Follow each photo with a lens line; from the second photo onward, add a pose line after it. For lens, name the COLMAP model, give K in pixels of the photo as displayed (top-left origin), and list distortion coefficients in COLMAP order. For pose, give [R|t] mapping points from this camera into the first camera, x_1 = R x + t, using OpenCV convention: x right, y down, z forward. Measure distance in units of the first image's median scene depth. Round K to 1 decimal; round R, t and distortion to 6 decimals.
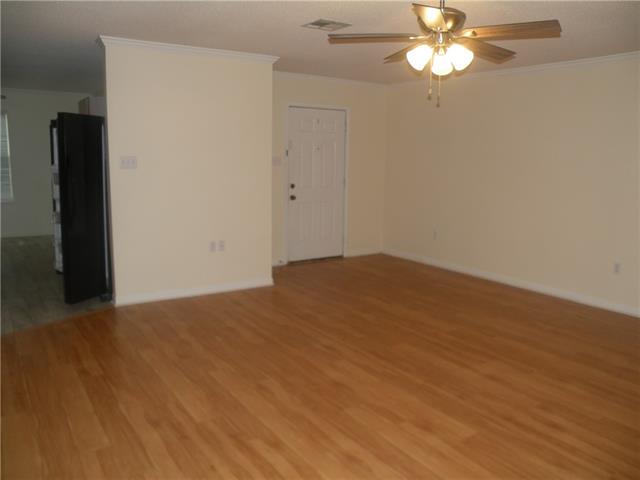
lens RADIAL K [[527.4, 0, 321.9], [0, 527.4, 239.5], [0, 0, 1]] dist [-0.085708, 0.029568]
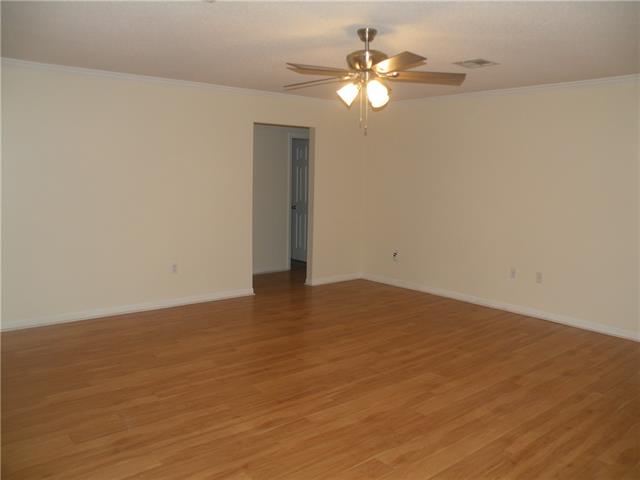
lens RADIAL K [[527.4, 0, 321.0], [0, 527.4, 241.5], [0, 0, 1]] dist [-0.085708, 0.029568]
pose [[-0.131501, -0.130413, 0.982700, -0.894453], [0.129453, 0.980561, 0.147452, -0.200538], [-0.982827, 0.146604, -0.112062, 1.220129]]
